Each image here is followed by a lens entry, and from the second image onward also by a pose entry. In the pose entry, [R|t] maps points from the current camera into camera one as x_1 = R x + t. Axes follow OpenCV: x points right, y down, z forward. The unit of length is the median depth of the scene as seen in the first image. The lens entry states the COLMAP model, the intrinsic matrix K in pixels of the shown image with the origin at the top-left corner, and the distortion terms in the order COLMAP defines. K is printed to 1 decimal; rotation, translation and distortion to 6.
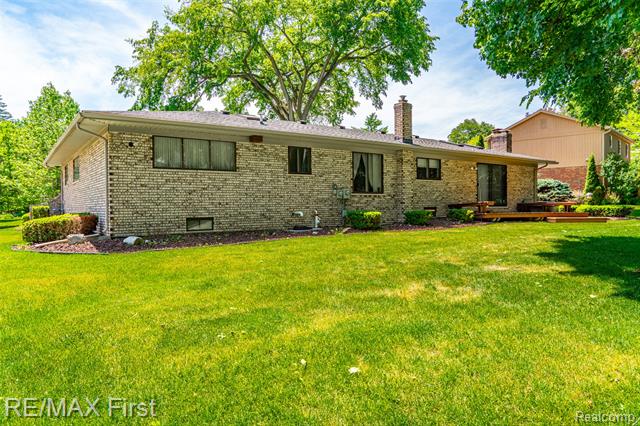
lens RADIAL K [[463.2, 0, 319.6], [0, 463.2, 200.8], [0, 0, 1]] dist [-0.001462, 0.000941]
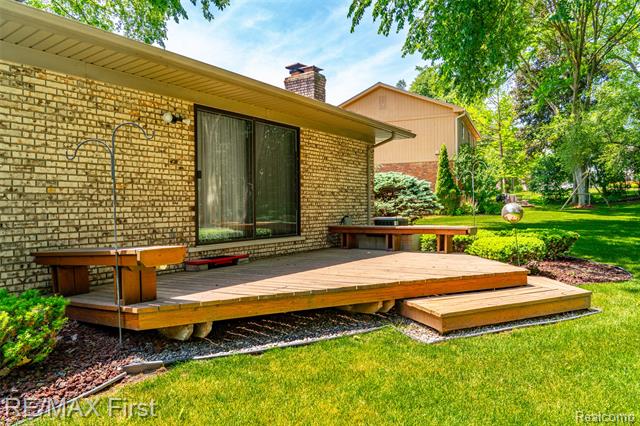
lens RADIAL K [[463.2, 0, 319.6], [0, 463.2, 200.8], [0, 0, 1]] dist [-0.001462, 0.000941]
pose [[0.949775, 0.001894, 0.312927, 0.263601], [-0.000145, 0.999984, -0.005610, -0.012979], [-0.312933, 0.005283, 0.949761, 0.556189]]
